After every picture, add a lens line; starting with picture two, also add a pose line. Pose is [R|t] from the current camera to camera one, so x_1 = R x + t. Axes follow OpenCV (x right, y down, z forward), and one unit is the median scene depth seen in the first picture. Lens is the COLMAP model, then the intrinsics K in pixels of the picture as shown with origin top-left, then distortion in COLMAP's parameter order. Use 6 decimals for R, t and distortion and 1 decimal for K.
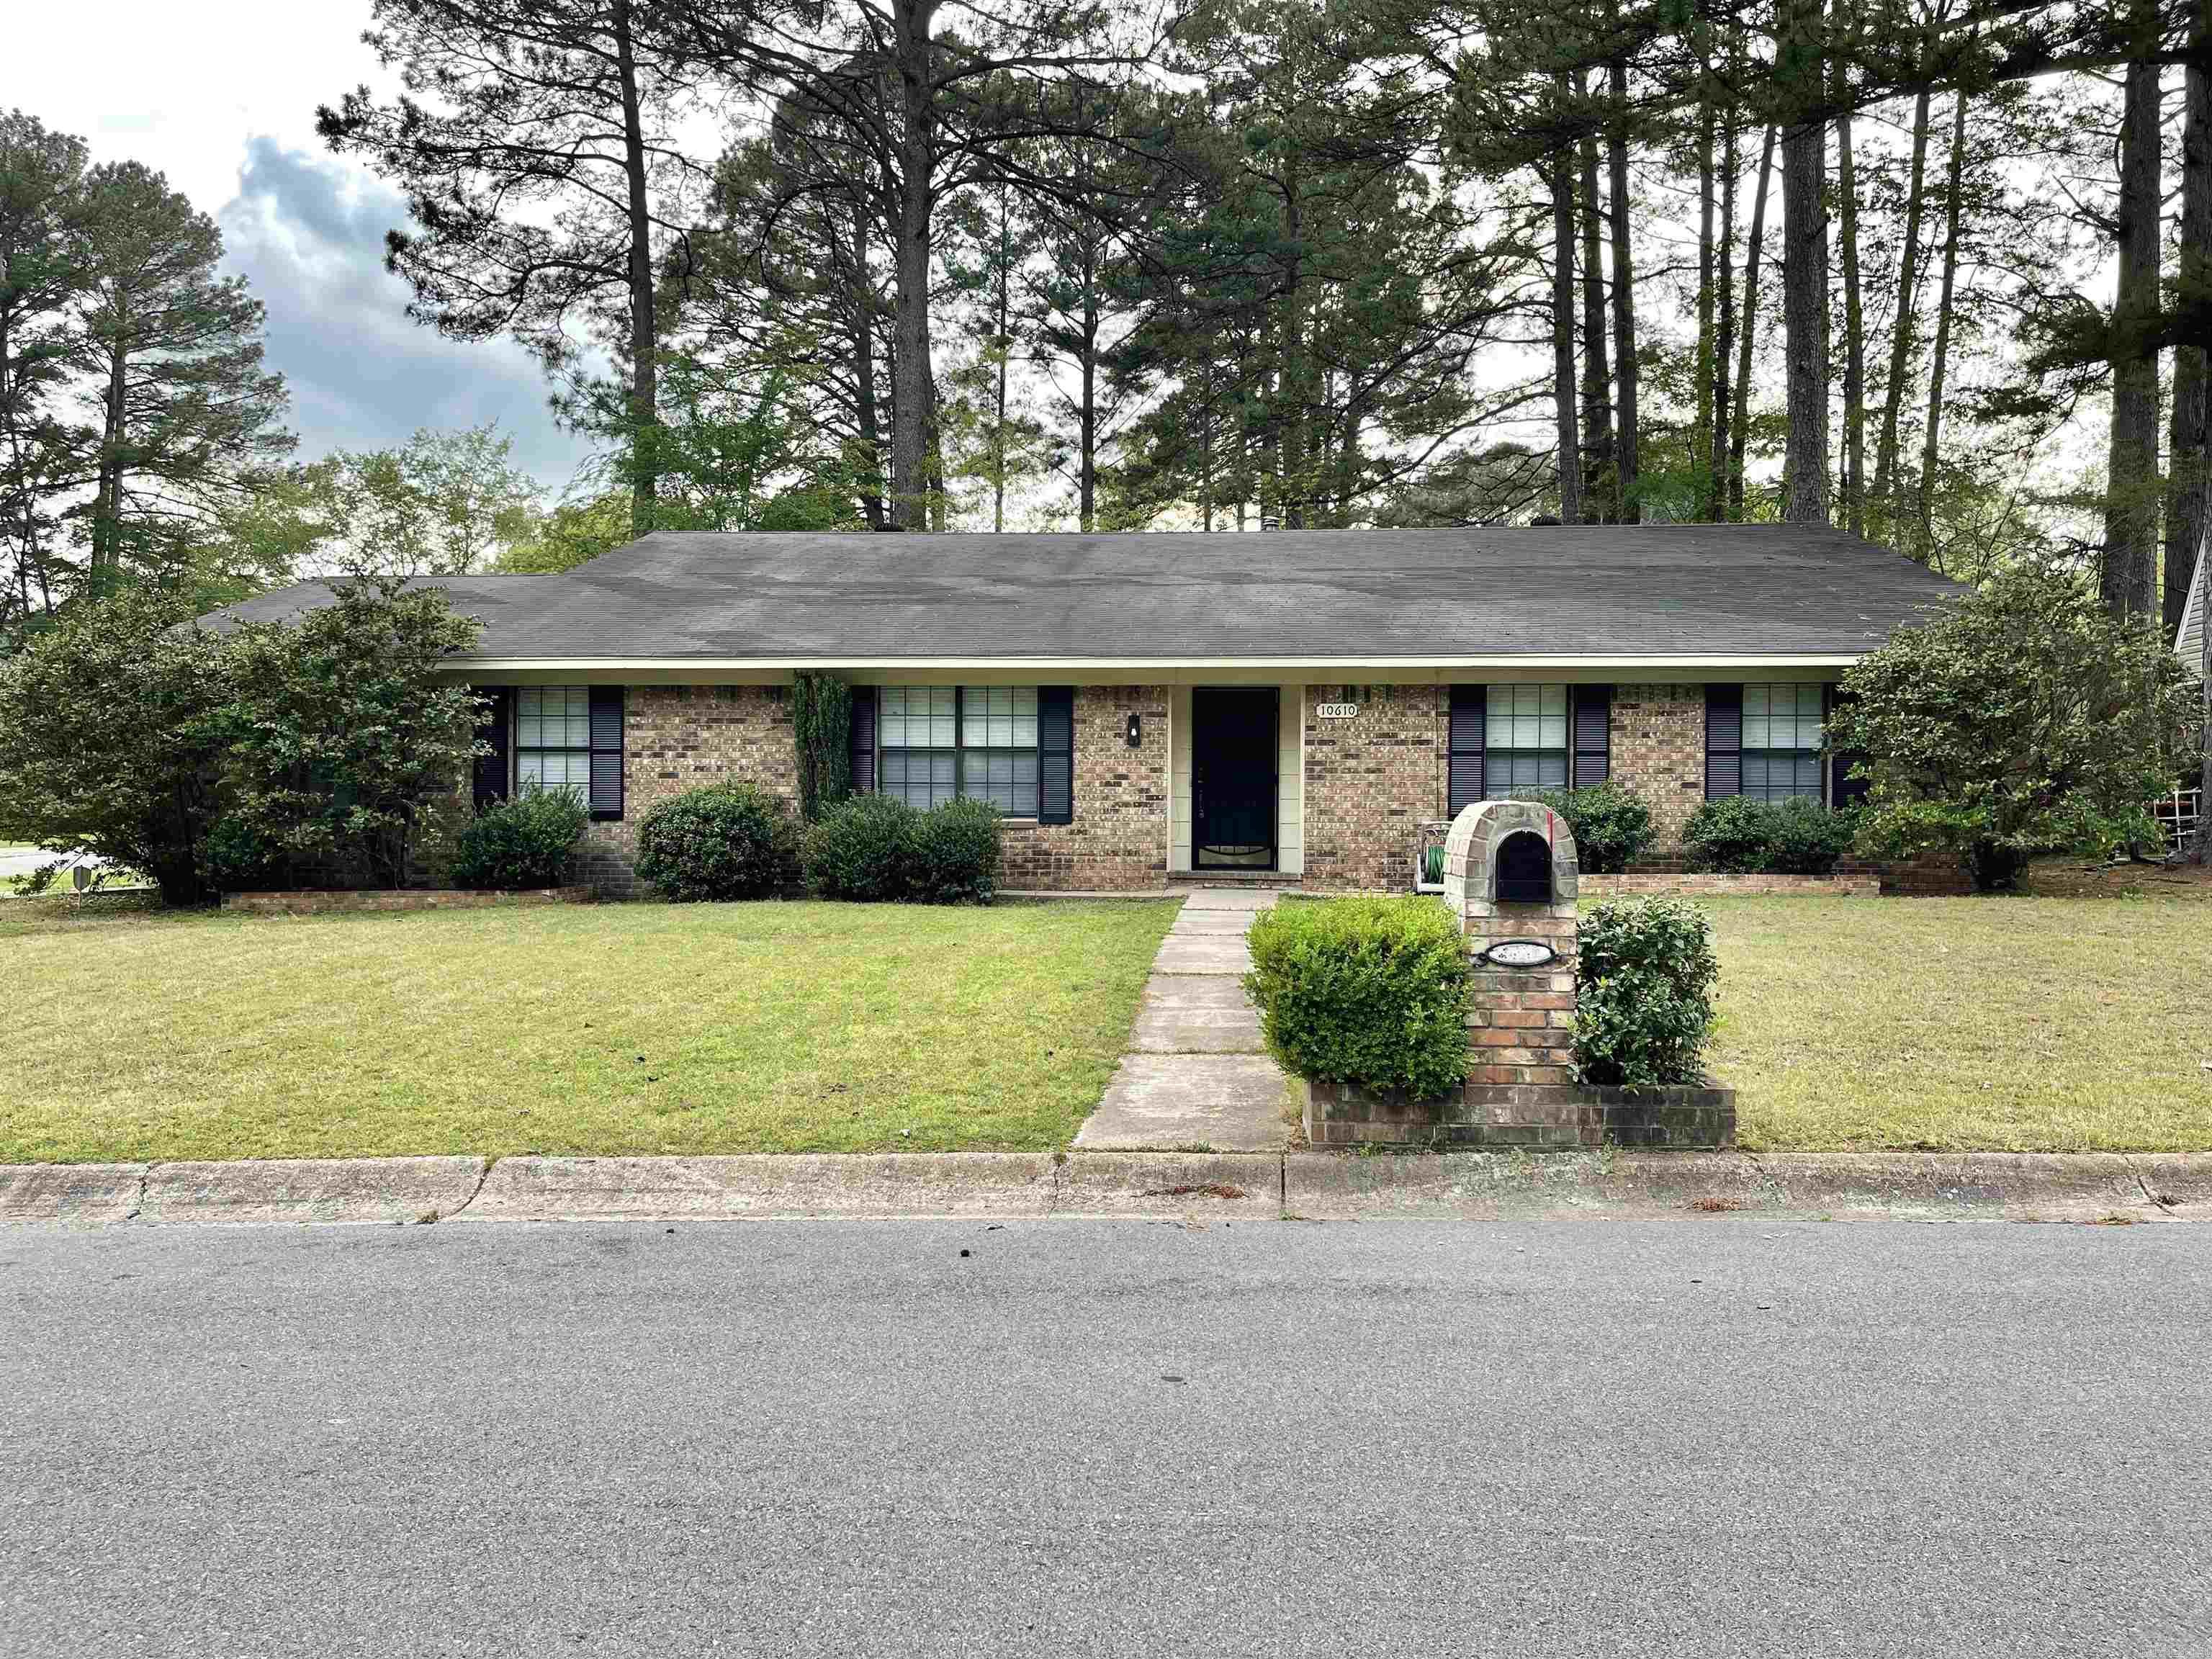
lens RADIAL K [[1664.2, 0, 1111.7], [0, 1664.2, 828.7], [0, 0, 1]] dist [0.077115, -0.097901]
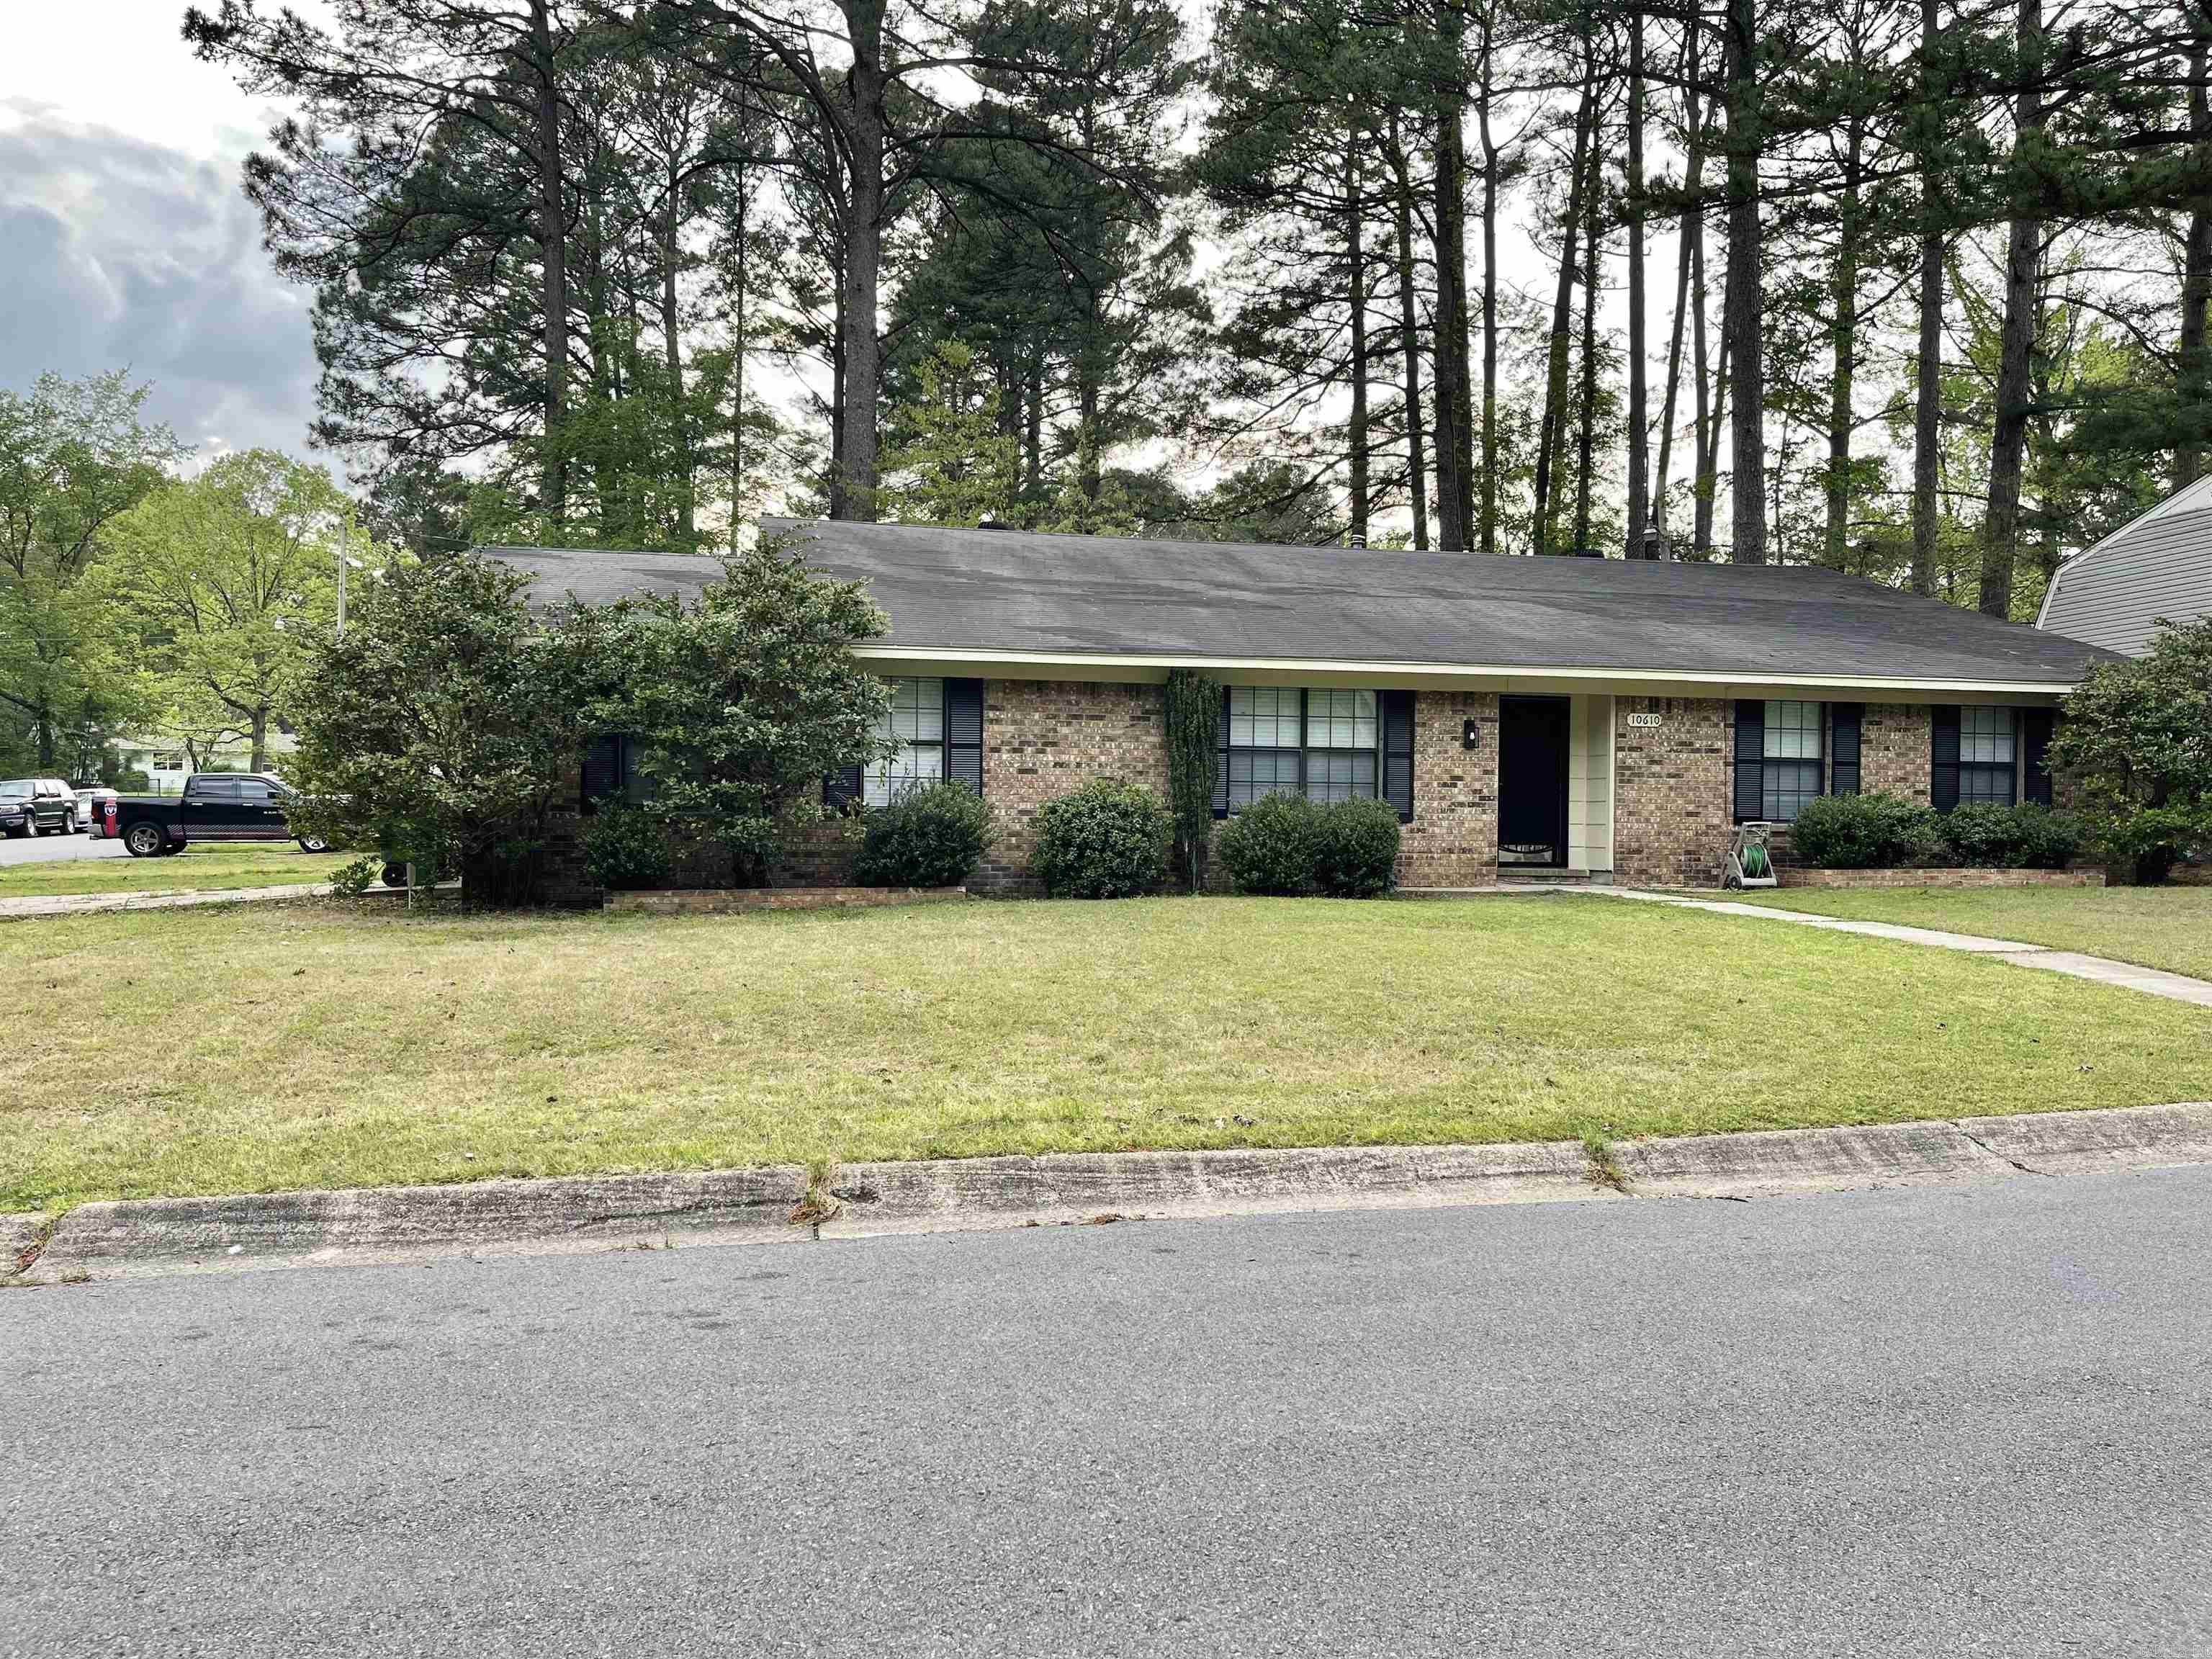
lens RADIAL K [[1664.2, 0, 1104.6], [0, 1664.2, 835.5], [0, 0, 1]] dist [0.077115, -0.097901]
pose [[0.959615, 0.004342, 0.281283, -0.499330], [-0.003667, 0.999989, -0.002926, 0.008736], [-0.281292, 0.001777, 0.959621, 0.046889]]
